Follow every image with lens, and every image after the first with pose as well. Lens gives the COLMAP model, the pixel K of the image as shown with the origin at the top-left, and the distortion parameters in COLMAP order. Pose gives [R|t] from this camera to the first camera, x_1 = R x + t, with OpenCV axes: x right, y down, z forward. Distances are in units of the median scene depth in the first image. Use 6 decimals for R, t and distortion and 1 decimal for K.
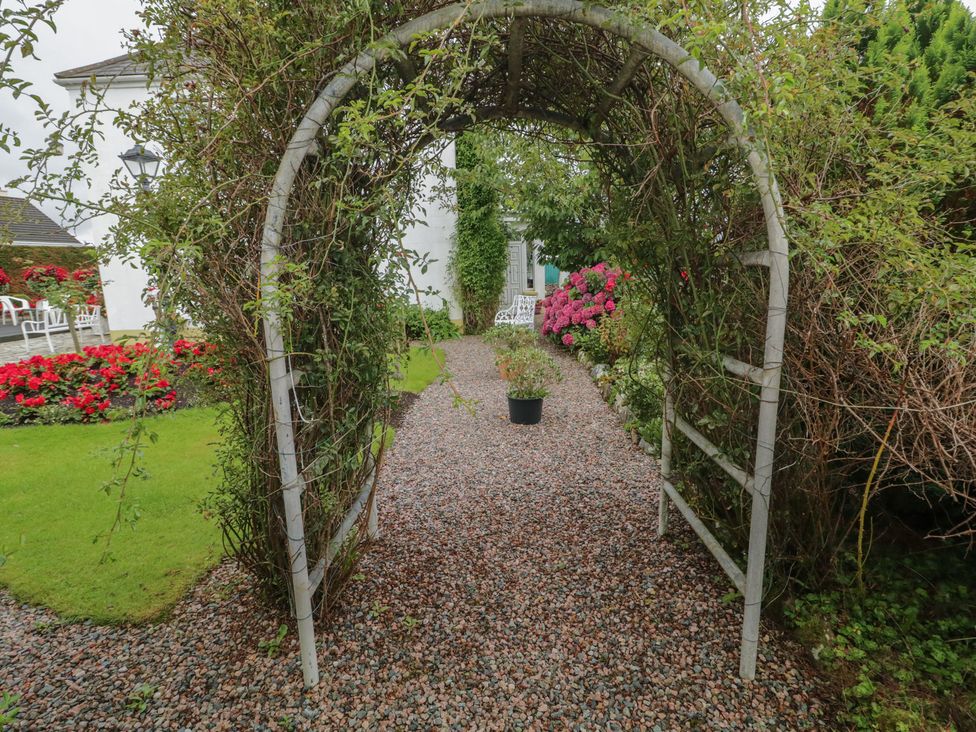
lens RADIAL K [[513.3, 0, 487.7], [0, 513.3, 362.5], [0, 0, 1]] dist [0.003347, 0.000522]
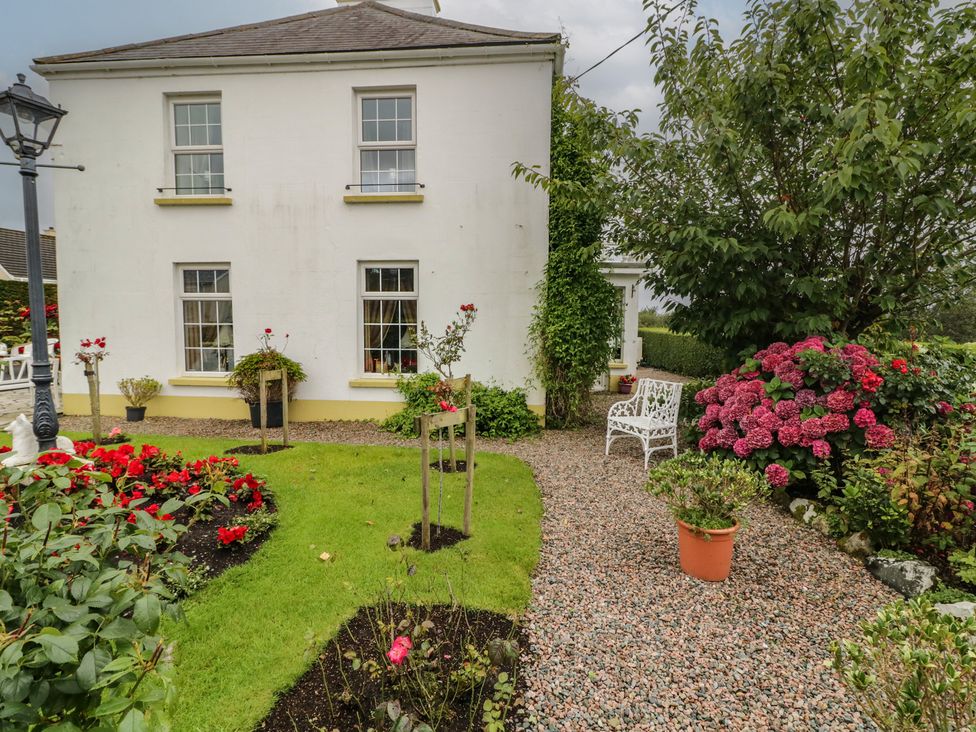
lens RADIAL K [[513.3, 0, 487.7], [0, 513.3, 362.5], [0, 0, 1]] dist [0.003347, 0.000522]
pose [[0.995640, 0.051478, -0.077784, -0.081033], [-0.060289, 0.991472, -0.115540, -0.062171], [0.071173, 0.119726, 0.990253, 0.336451]]
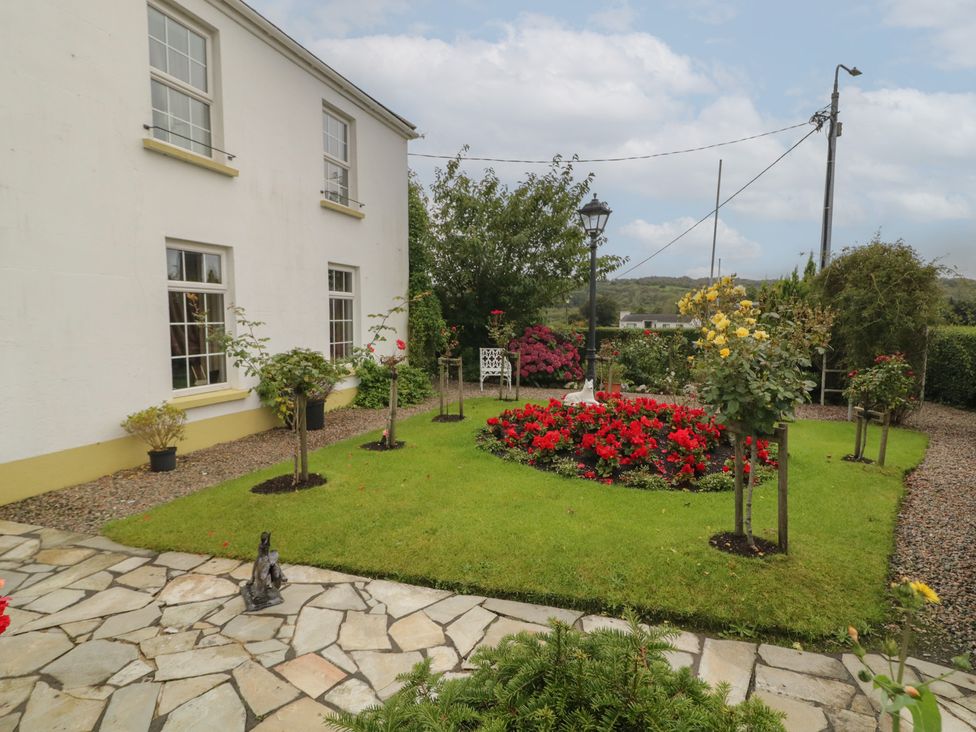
lens RADIAL K [[513.3, 0, 487.7], [0, 513.3, 362.5], [0, 0, 1]] dist [0.003347, 0.000522]
pose [[0.315220, -0.044148, 0.947991, -1.014993], [0.164729, 0.986299, -0.008842, -0.080317], [-0.934613, 0.158949, 0.318174, 0.577946]]
